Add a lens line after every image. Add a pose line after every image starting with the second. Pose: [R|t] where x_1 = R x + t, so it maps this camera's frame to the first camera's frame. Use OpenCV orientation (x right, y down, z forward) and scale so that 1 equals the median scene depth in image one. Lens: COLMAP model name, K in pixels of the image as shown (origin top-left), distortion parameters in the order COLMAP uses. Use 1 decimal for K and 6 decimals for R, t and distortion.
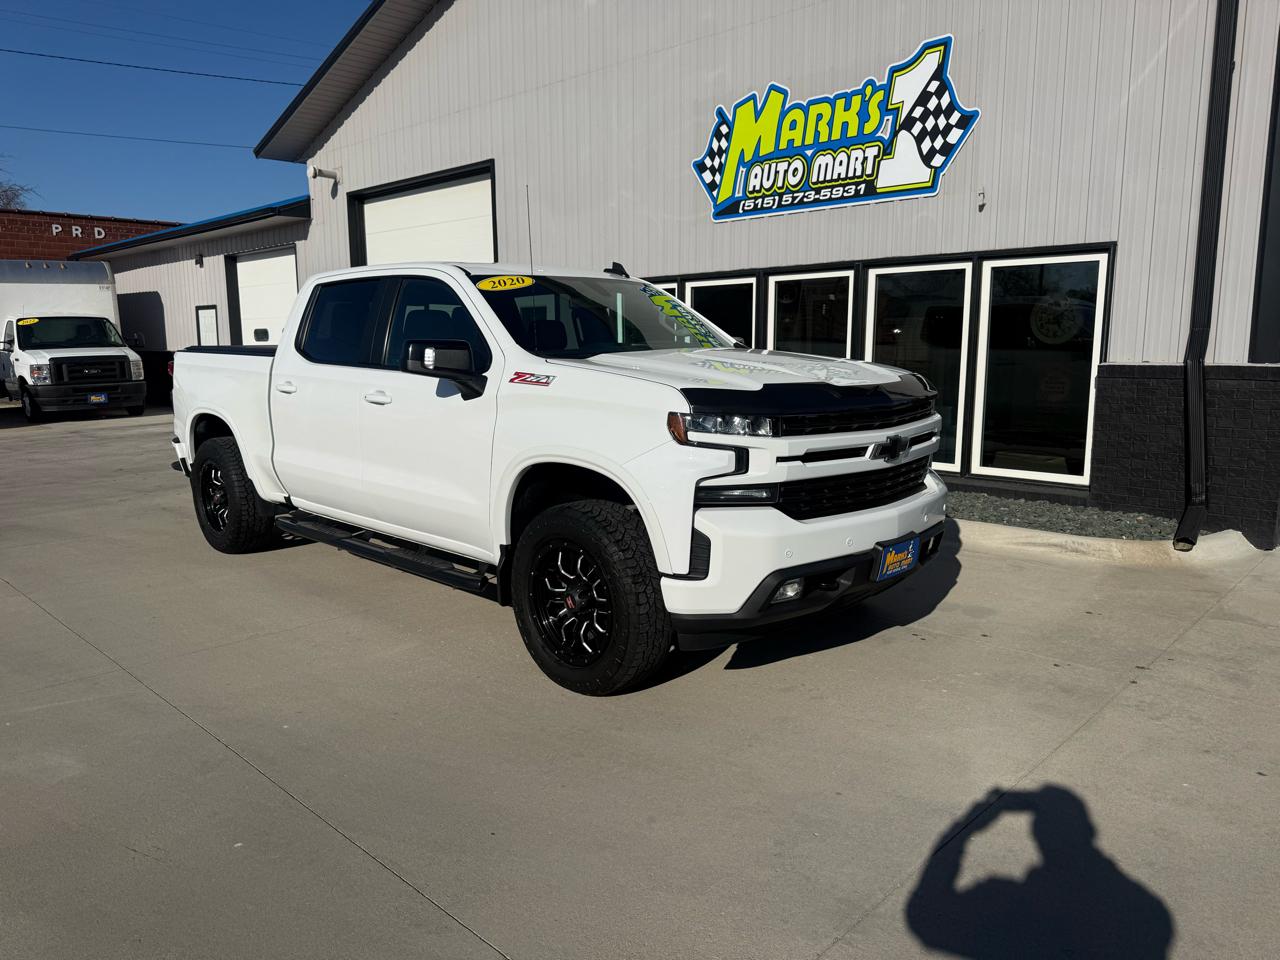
lens RADIAL K [[911.5, 0, 638.5], [0, 911.5, 499.4], [0, 0, 1]] dist [0.004788, -0.023005]
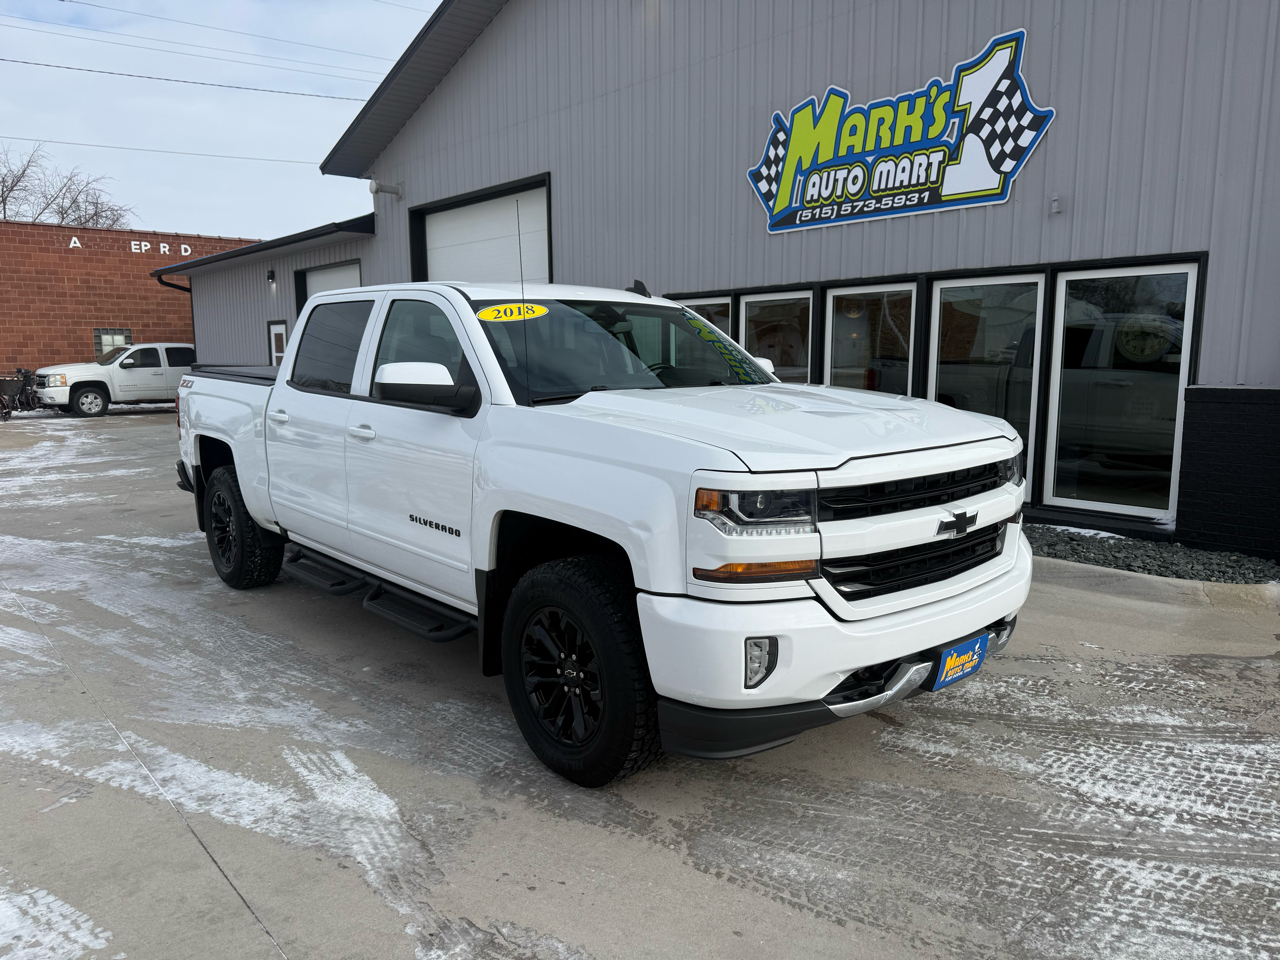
lens RADIAL K [[911.5, 0, 648.7], [0, 911.5, 497.9], [0, 0, 1]] dist [0.004788, -0.023005]
pose [[0.997045, 0.015682, -0.075208, 0.037039], [-0.017045, 0.999701, -0.017512, -0.011144], [0.074911, 0.018743, 0.997014, 0.053703]]
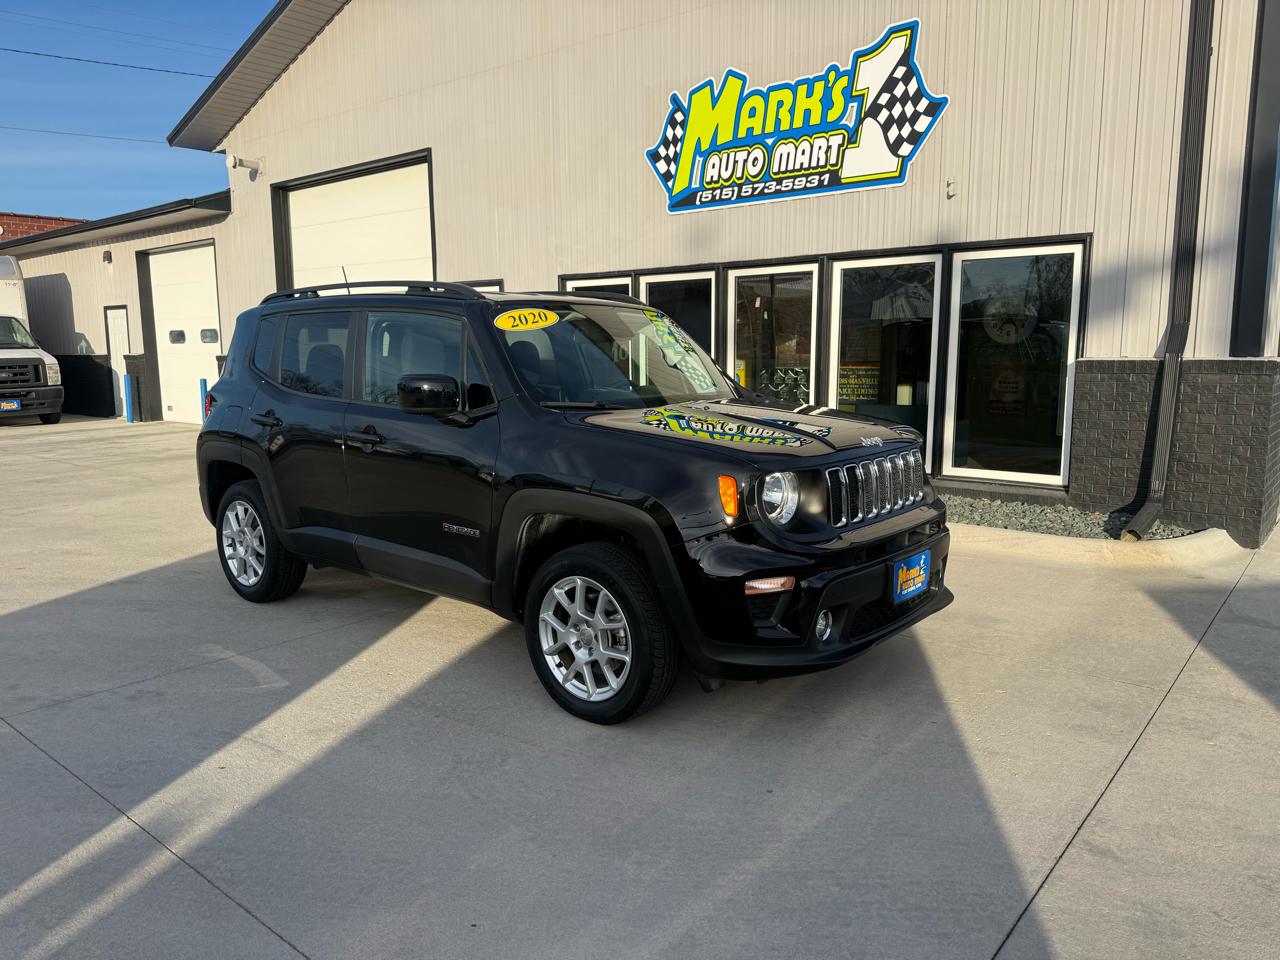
lens RADIAL K [[911.5, 0, 650.4], [0, 911.5, 496.0], [0, 0, 1]] dist [0.004788, -0.023005]
pose [[0.996347, -0.012820, 0.084425, -0.023580], [0.013916, 0.999826, -0.012403, 0.001622], [-0.084251, 0.013533, 0.996353, 0.065265]]
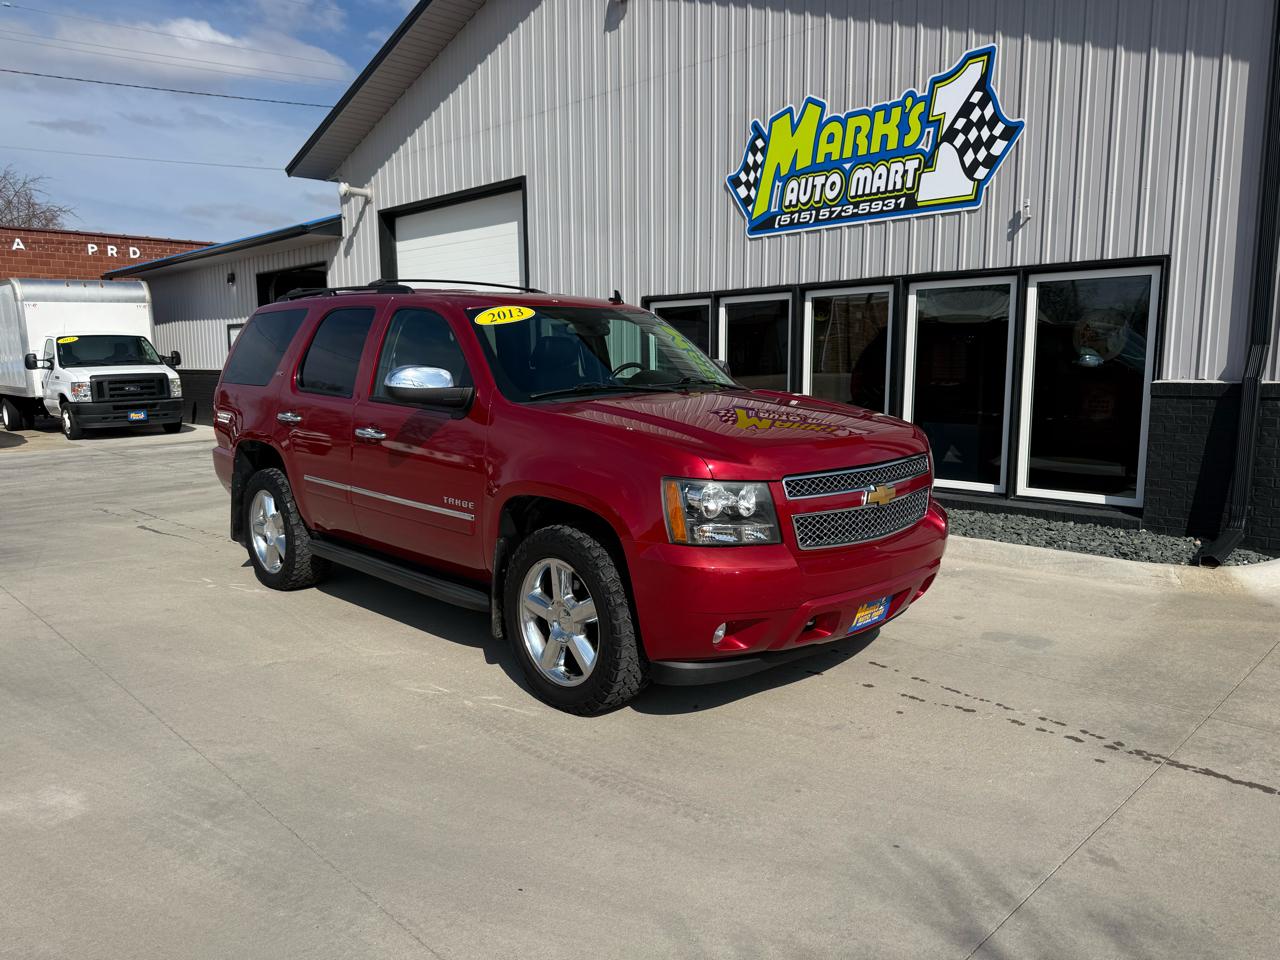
lens RADIAL K [[911.5, 0, 650.1], [0, 911.5, 500.5], [0, 0, 1]] dist [0.004788, -0.023005]
pose [[0.999811, 0.002961, -0.019217, -0.004336], [-0.003331, 0.999809, -0.019234, -0.002622], [0.019157, 0.019294, 0.999630, 0.027050]]
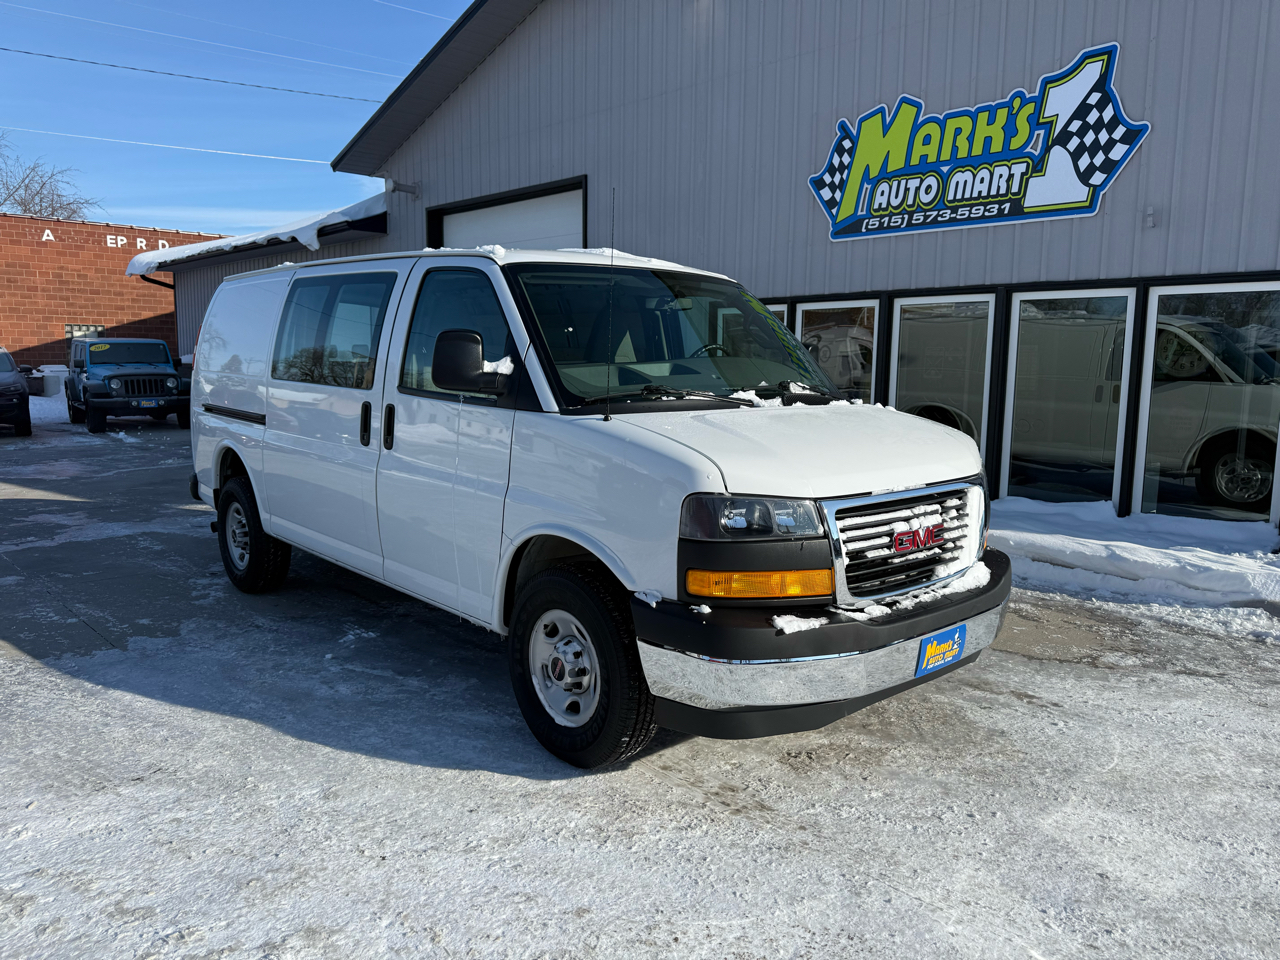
lens RADIAL K [[911.5, 0, 644.1], [0, 911.5, 481.4], [0, 0, 1]] dist [0.004788, -0.023005]
pose [[0.999264, 0.023005, -0.030702, -0.085879], [-0.024250, 0.998872, -0.040825, -0.017670], [0.029729, 0.041540, 0.998694, 0.079361]]
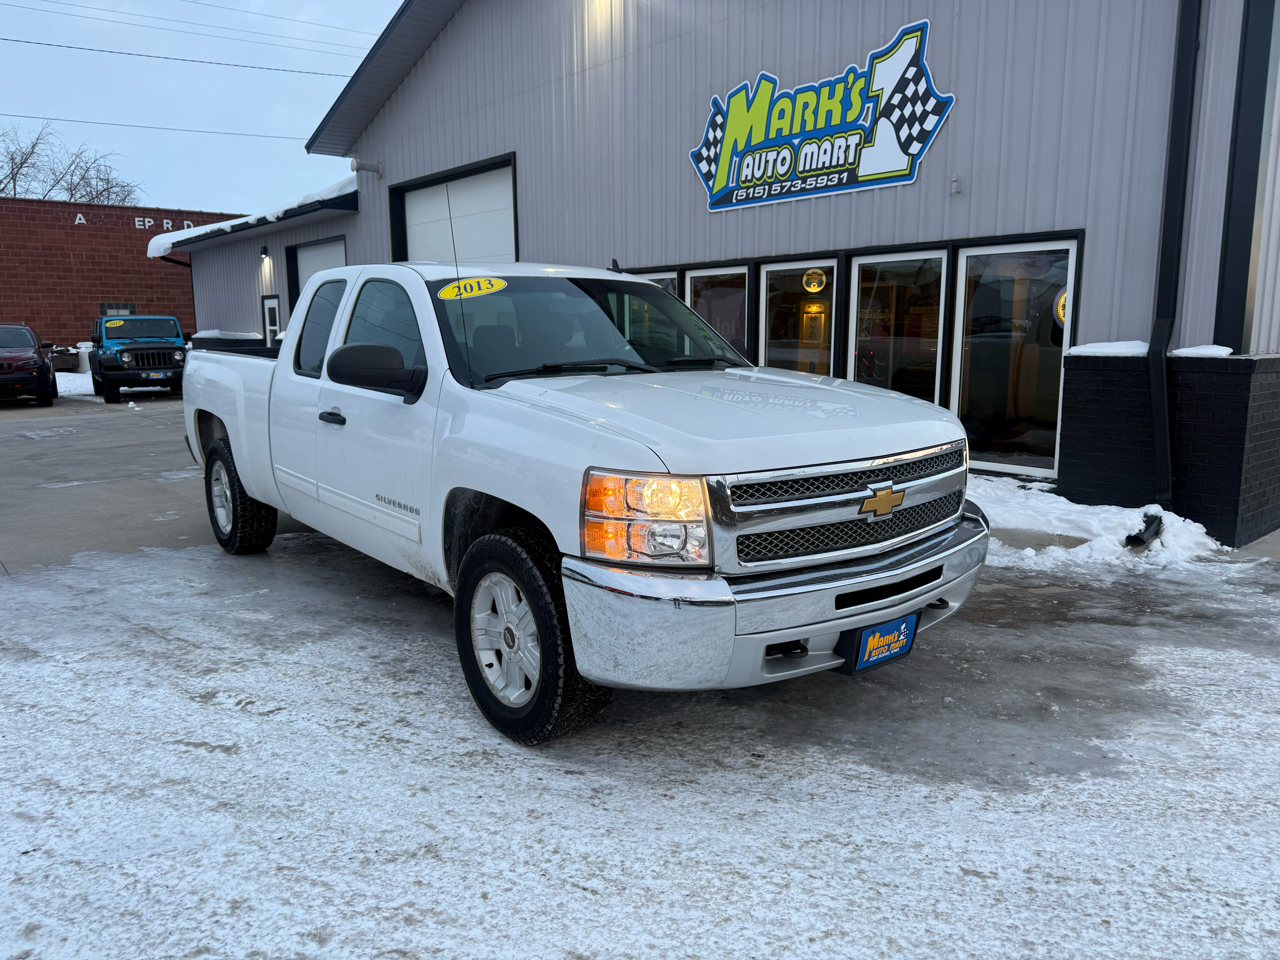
lens RADIAL K [[911.5, 0, 655.7], [0, 911.5, 489.5], [0, 0, 1]] dist [0.004788, -0.023005]
pose [[0.996168, 0.018448, -0.085495, 0.130233], [-0.018479, 0.999829, 0.000435, 0.002793], [0.085488, 0.001146, 0.996339, -0.006799]]
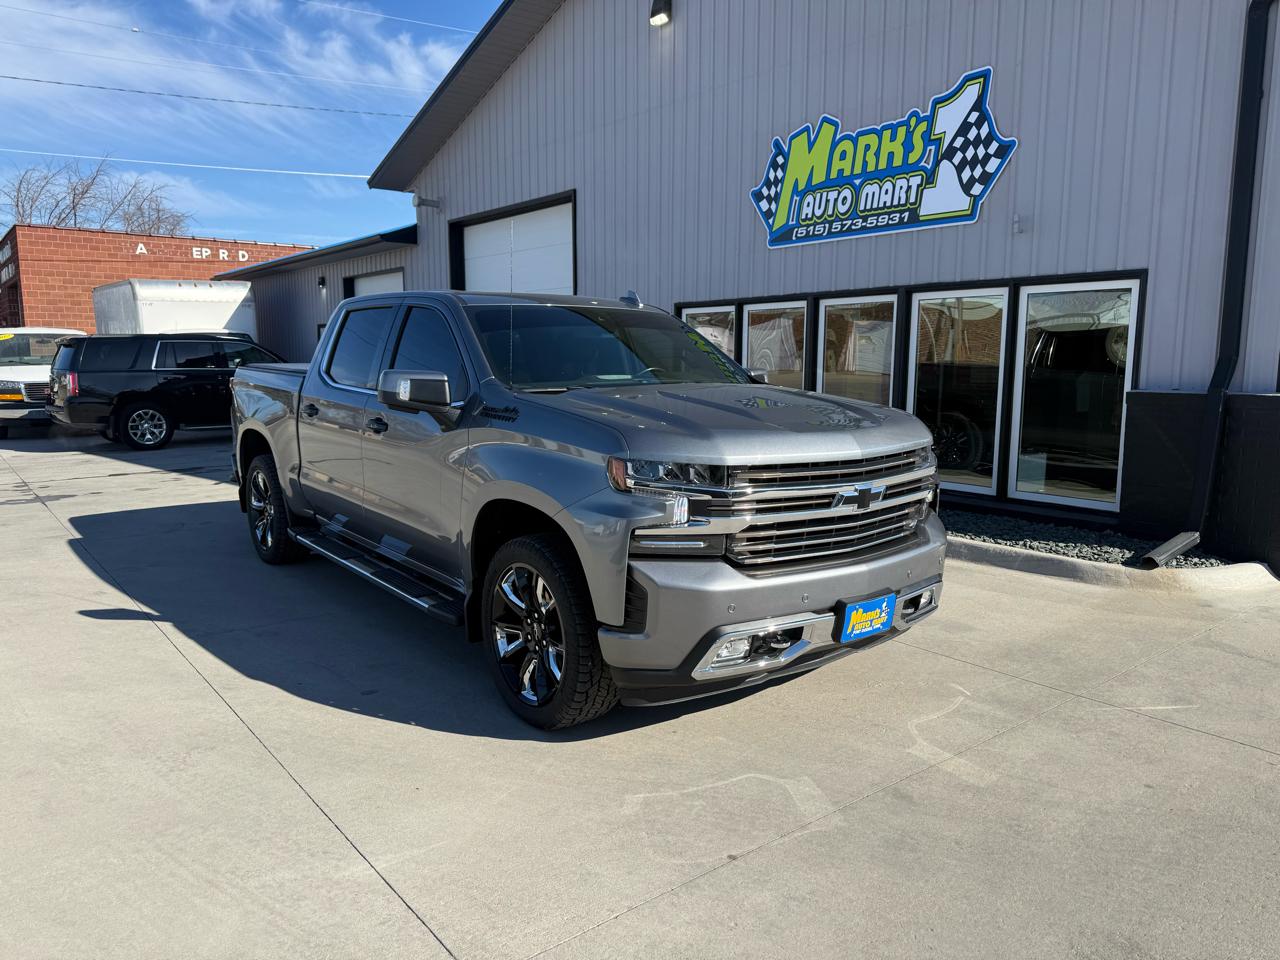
lens RADIAL K [[911.5, 0, 648.4], [0, 911.5, 495.6], [0, 0, 1]] dist [0.004788, -0.023005]
pose [[0.992038, 0.028512, -0.122666, 0.092072], [-0.031365, 0.999279, -0.021386, 0.003513], [0.121968, 0.025063, 0.992218, -0.043549]]
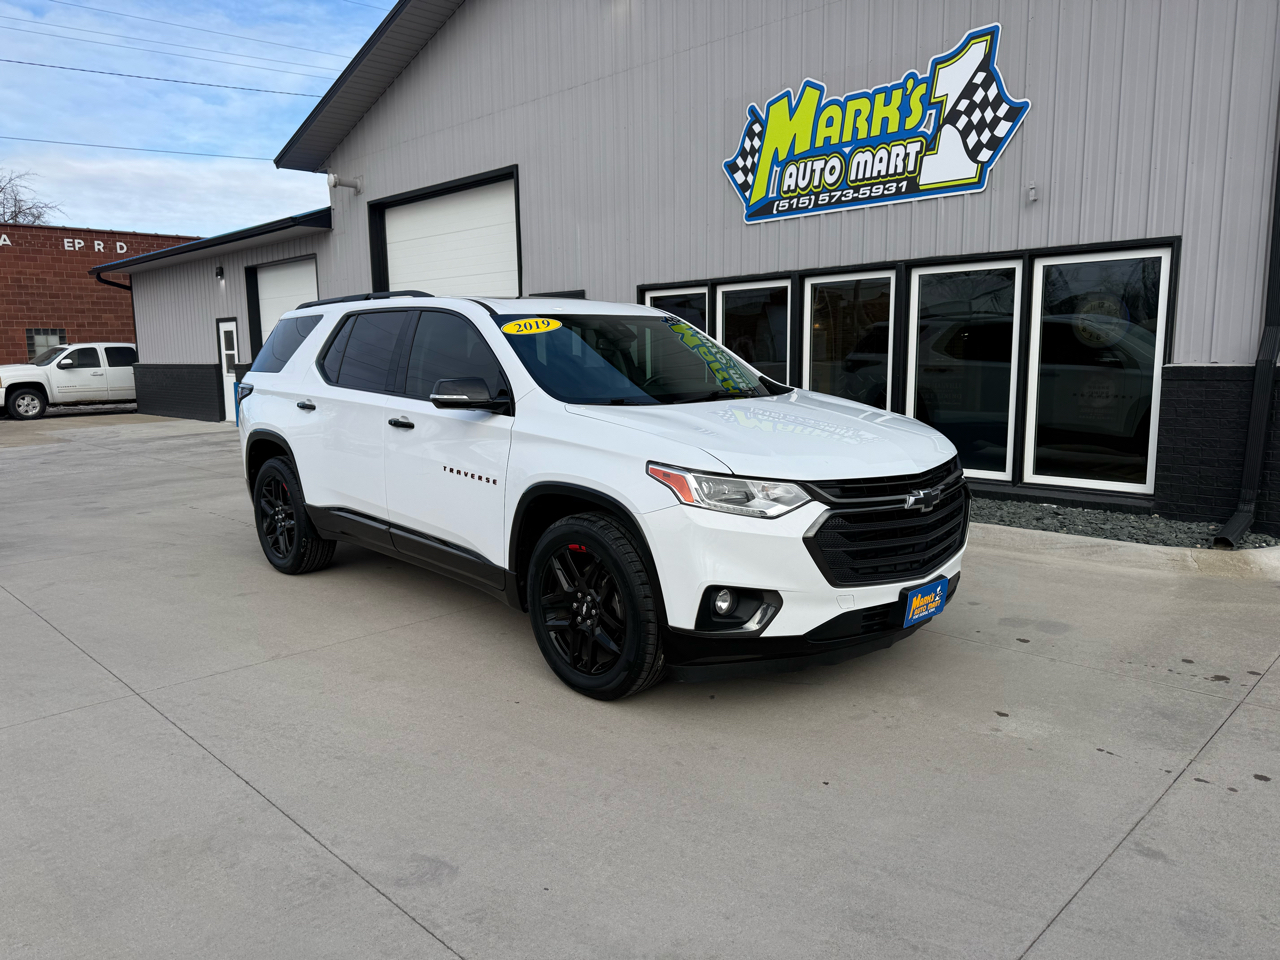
lens RADIAL K [[911.5, 0, 635.2], [0, 911.5, 493.6], [0, 0, 1]] dist [0.004788, -0.023005]
pose [[0.999786, -0.003382, -0.020429, -0.018766], [0.002965, 0.999787, -0.020439, 0.002008], [0.020493, 0.020374, 0.999582, 0.040788]]
